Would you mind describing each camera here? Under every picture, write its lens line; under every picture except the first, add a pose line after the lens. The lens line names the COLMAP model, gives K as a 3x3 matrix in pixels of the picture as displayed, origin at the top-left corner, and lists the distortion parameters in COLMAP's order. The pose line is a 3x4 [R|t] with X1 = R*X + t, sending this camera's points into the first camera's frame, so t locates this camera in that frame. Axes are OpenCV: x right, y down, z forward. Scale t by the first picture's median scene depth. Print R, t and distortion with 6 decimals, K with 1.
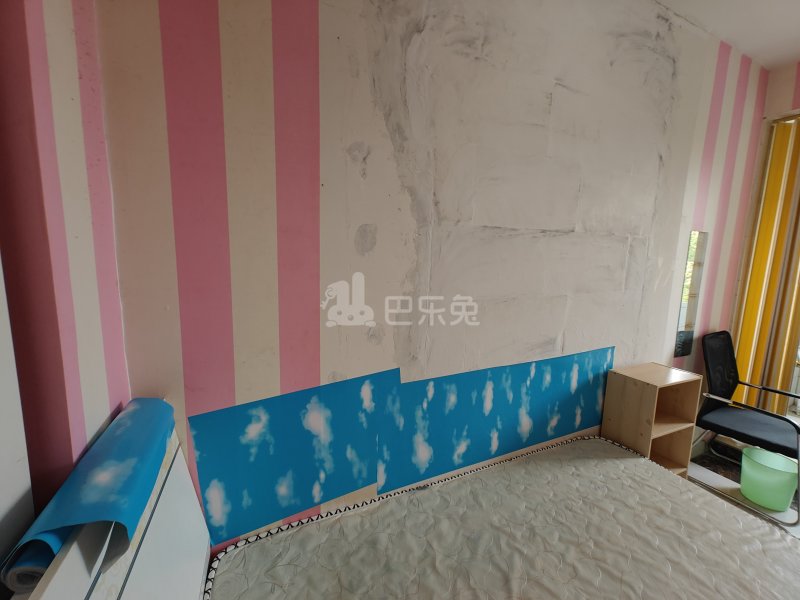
lens RADIAL K [[328.0, 0, 400.0], [0, 328.0, 300.0], [0, 0, 1]] dist [0.016312, -0.000015]
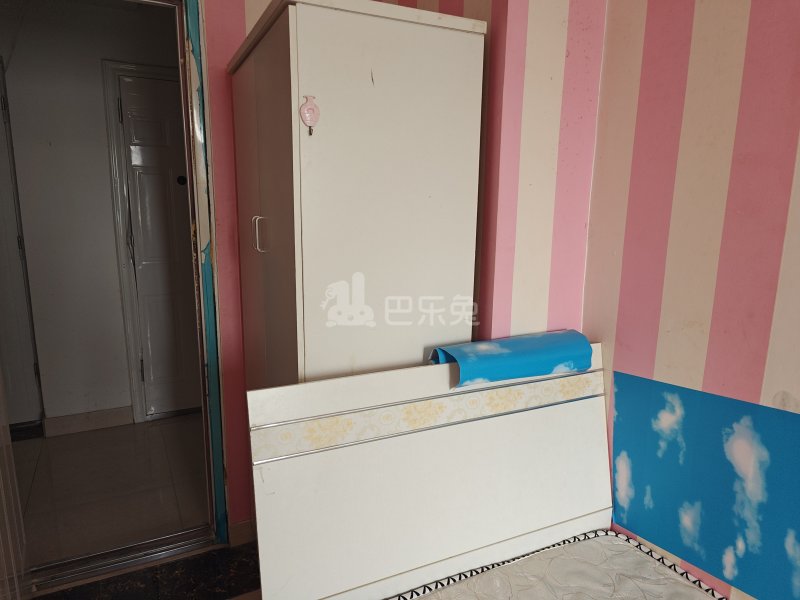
lens RADIAL K [[537.3, 0, 400.0], [0, 537.3, 300.0], [0, 0, 1]] dist [0.001763, 0.000481]
pose [[0.044495, 0.160499, -0.986033, 0.745916], [-0.146794, 0.977347, 0.152461, 0.008643], [0.988166, 0.137960, 0.067047, 0.234594]]
